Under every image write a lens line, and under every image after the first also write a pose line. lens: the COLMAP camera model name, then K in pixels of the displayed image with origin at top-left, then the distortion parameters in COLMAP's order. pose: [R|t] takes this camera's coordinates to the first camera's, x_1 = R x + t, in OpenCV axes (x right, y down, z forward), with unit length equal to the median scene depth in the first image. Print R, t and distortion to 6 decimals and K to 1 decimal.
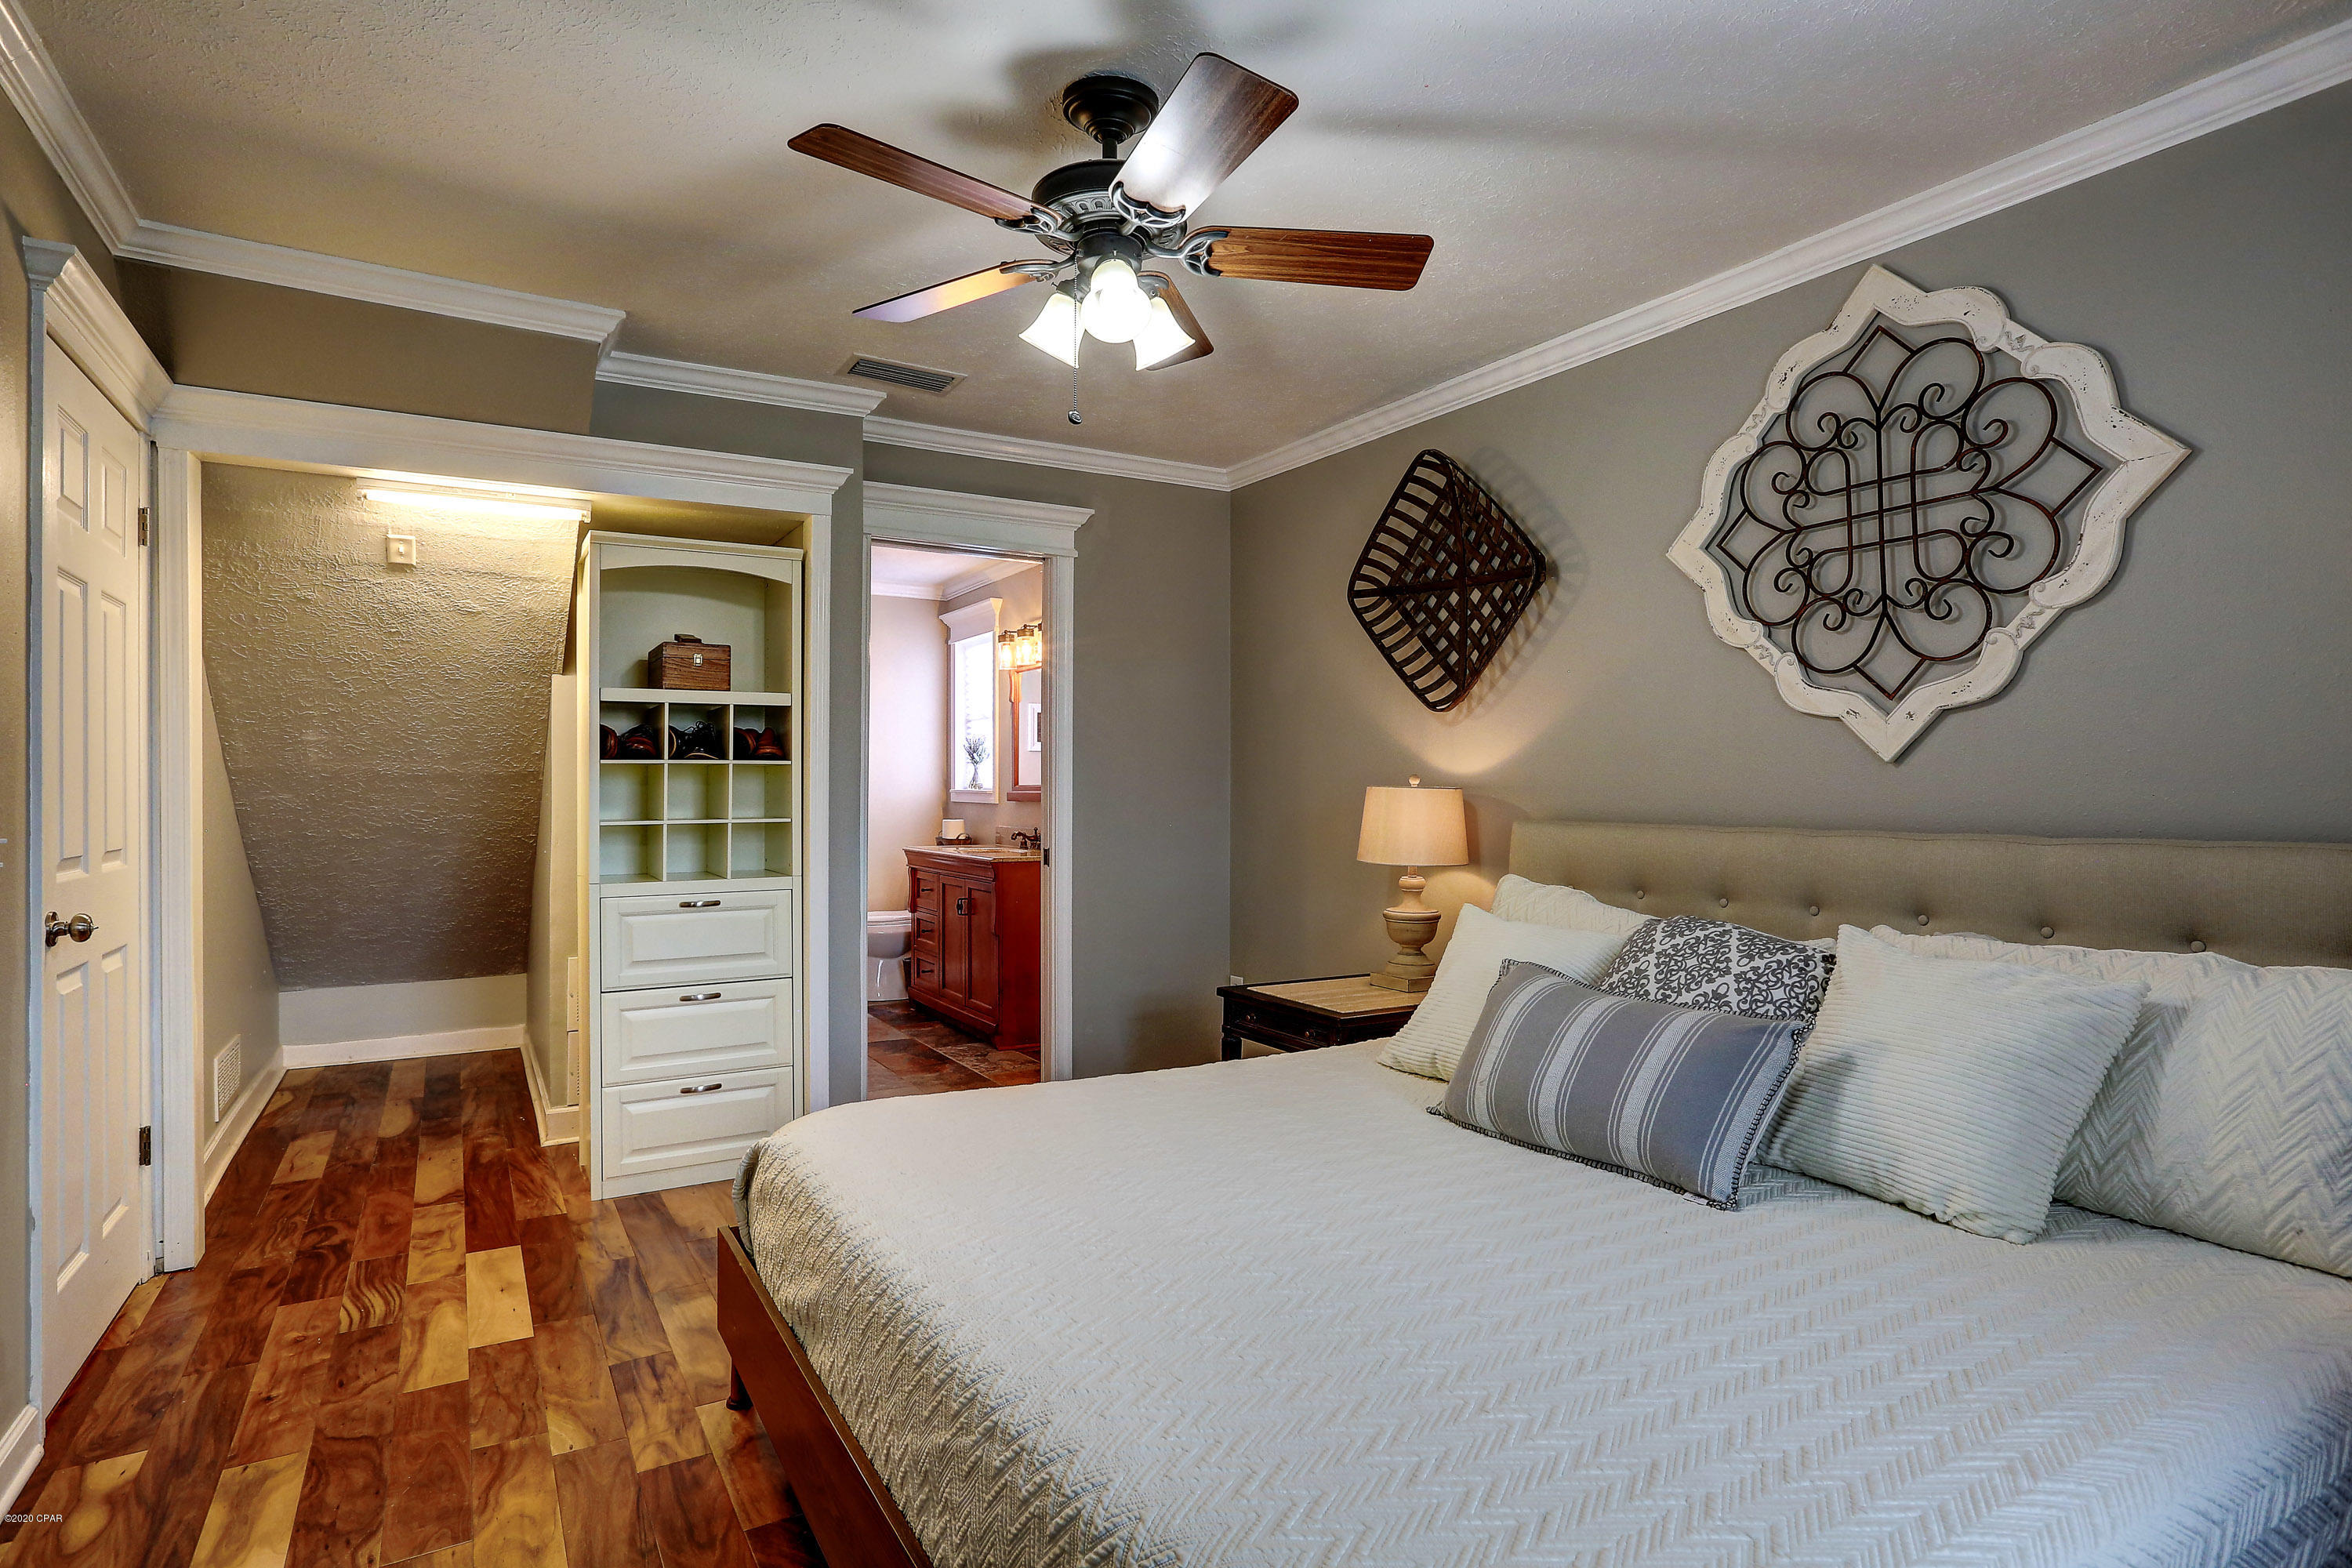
lens RADIAL K [[1234.9, 0, 1174.5], [0, 1234.9, 783.2], [0, 0, 1]] dist [-0.045173, 0.026916]
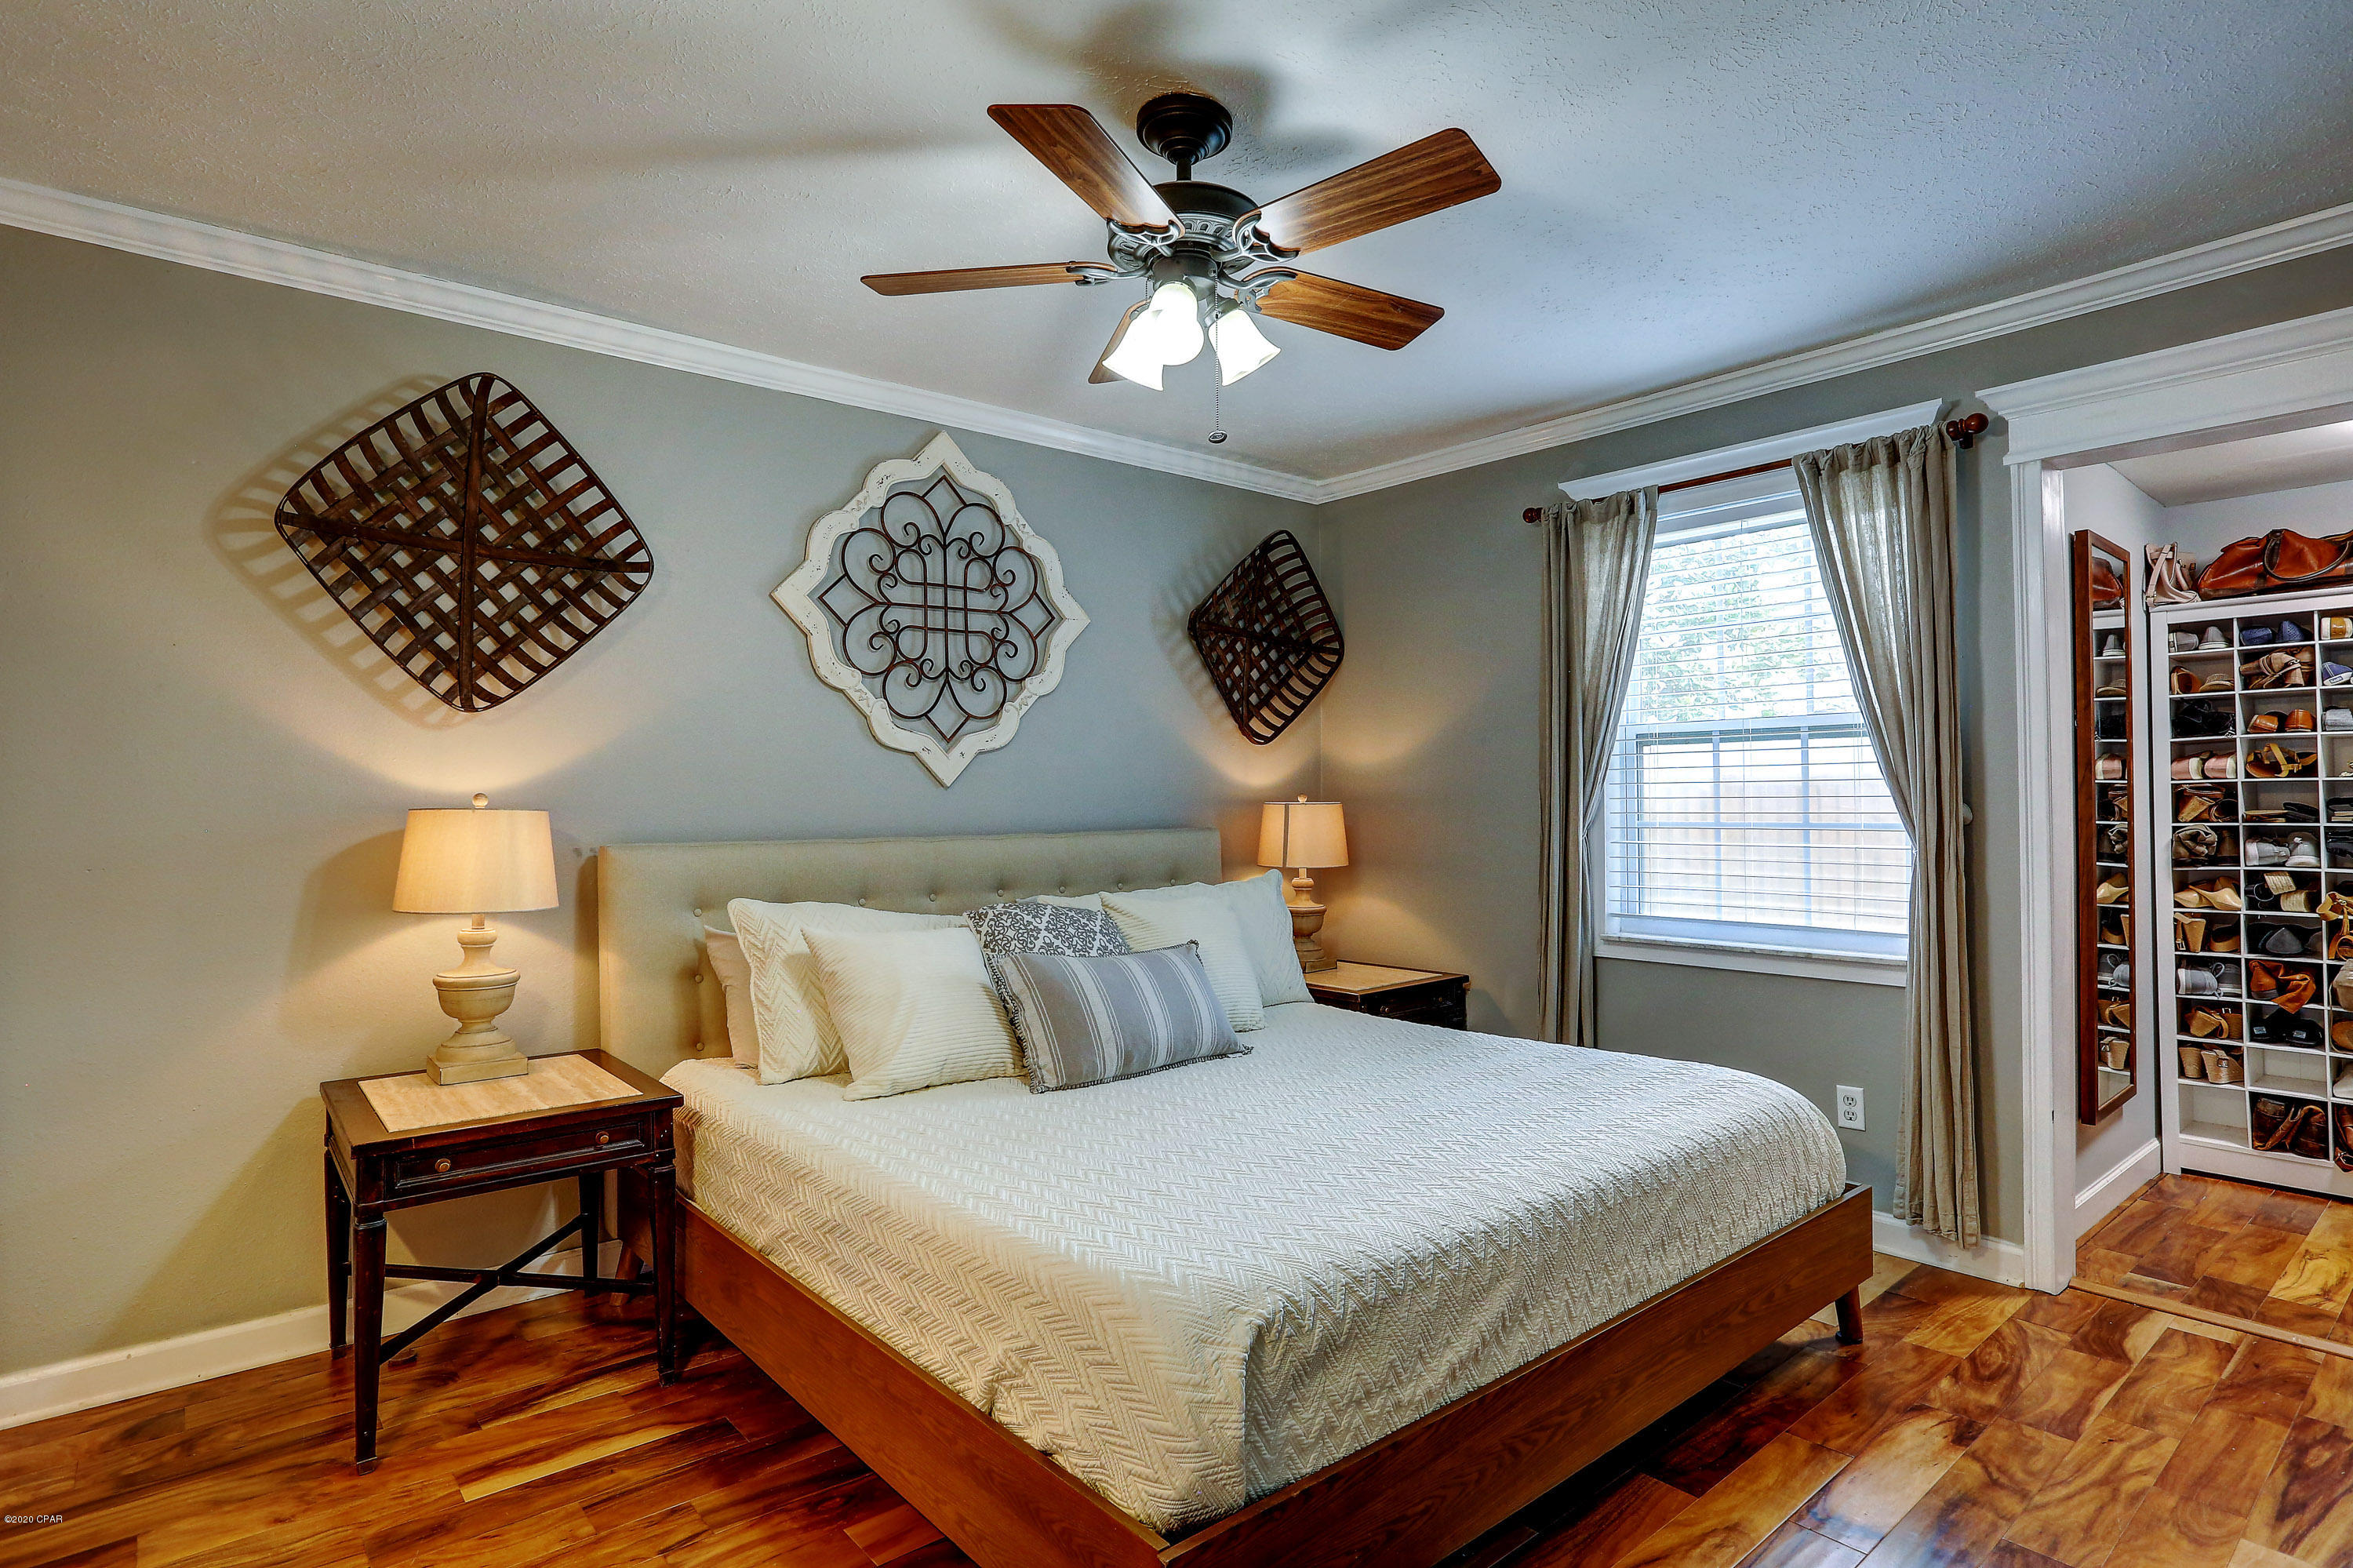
lens RADIAL K [[1235.5, 0, 1171.8], [0, 1235.5, 774.6], [0, 0, 1]] dist [-0.045173, 0.026916]
pose [[-0.171730, 0.017227, 0.984993, -0.837840], [0.004883, 0.999850, -0.016635, -0.006195], [-0.985132, 0.001953, -0.171789, 0.963628]]
